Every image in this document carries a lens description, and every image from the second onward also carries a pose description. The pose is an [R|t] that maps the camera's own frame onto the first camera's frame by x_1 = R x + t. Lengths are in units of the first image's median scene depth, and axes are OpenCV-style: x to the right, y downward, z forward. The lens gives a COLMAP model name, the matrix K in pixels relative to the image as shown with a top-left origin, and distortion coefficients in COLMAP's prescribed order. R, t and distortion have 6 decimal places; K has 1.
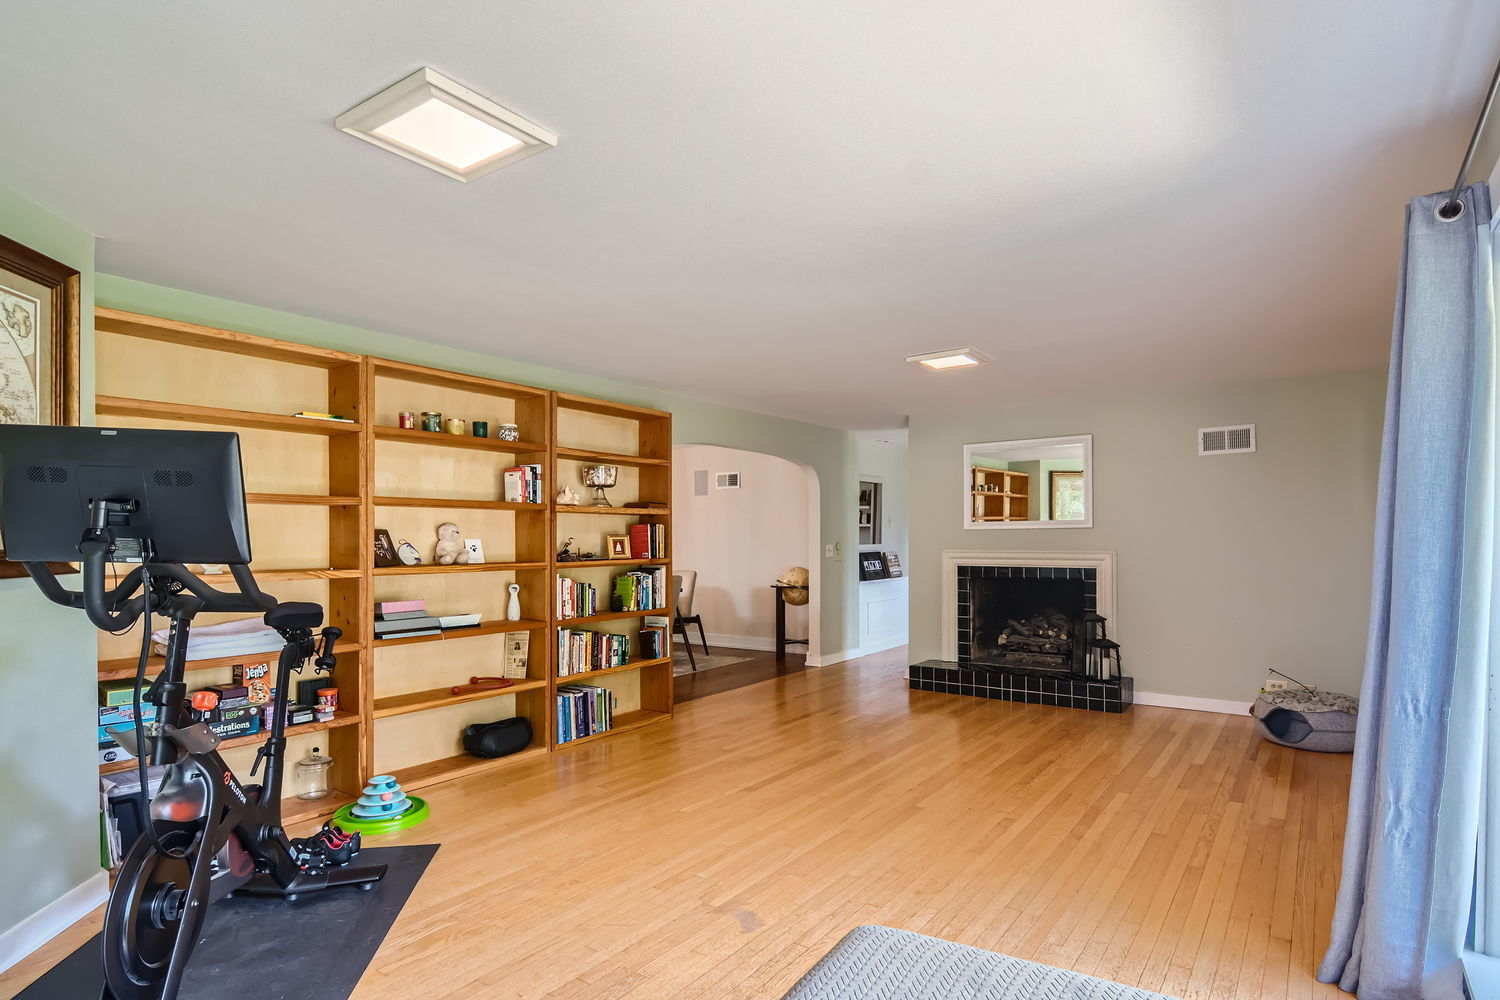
lens RADIAL K [[811.6, 0, 750.4], [0, 811.6, 534.2], [0, 0, 1]] dist [0.000613, 0.000187]
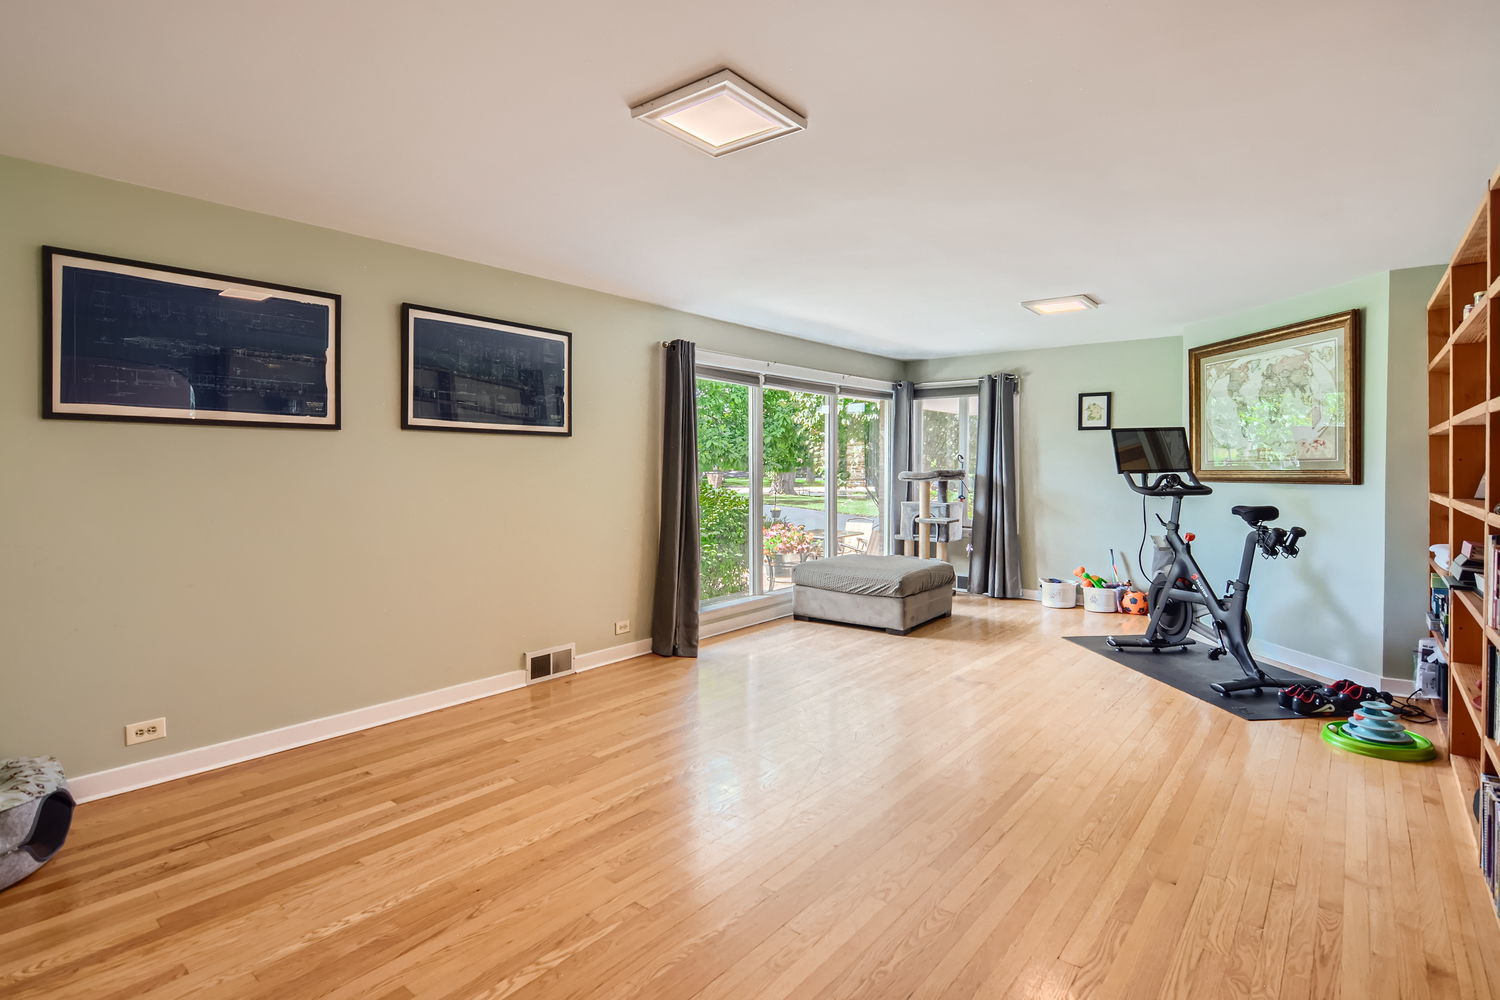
lens RADIAL K [[739.6, 0, 762.8], [0, 739.6, 475.3], [0, 0, 1]] dist [-0.001983, -0.008403]
pose [[-0.998852, 0.003160, 0.047800, 0.207013], [0.003517, 0.999967, 0.007389, 0.007210], [-0.047775, 0.007549, -0.998830, 1.551894]]
